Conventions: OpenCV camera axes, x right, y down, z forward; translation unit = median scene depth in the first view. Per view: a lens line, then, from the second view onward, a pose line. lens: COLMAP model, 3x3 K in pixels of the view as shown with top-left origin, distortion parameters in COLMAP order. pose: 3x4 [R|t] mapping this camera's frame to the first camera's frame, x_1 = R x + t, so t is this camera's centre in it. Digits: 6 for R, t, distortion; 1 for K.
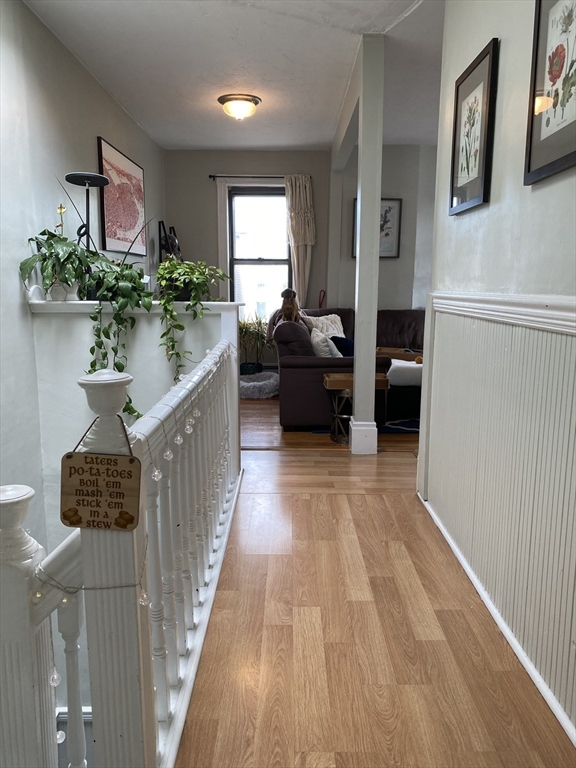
lens RADIAL K [[582.4, 0, 288.6], [0, 582.4, 385.4], [0, 0, 1]] dist [0.012275, 0.000748]
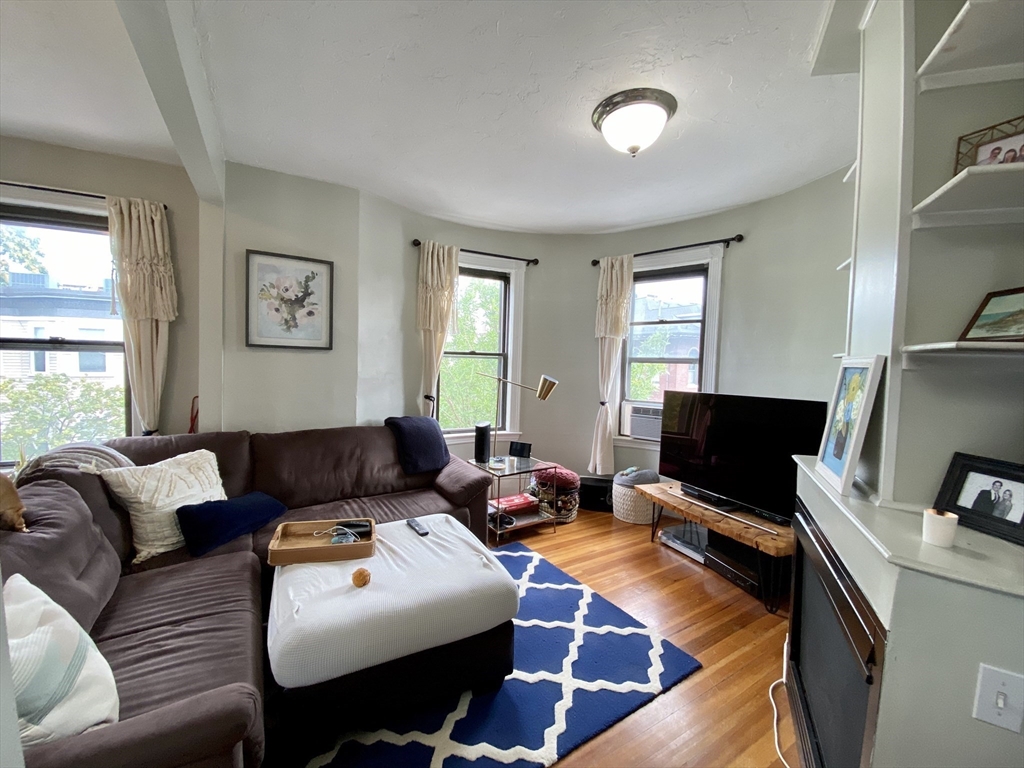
lens RADIAL K [[409.8, 0, 514.6], [0, 409.8, 380.7], [0, 0, 1]] dist [0.004253, 0.000235]
pose [[0.846525, -0.006230, 0.532313, 0.118782], [0.066952, 0.993238, -0.094847, -0.127737], [-0.528122, 0.115929, 0.841218, 0.510968]]
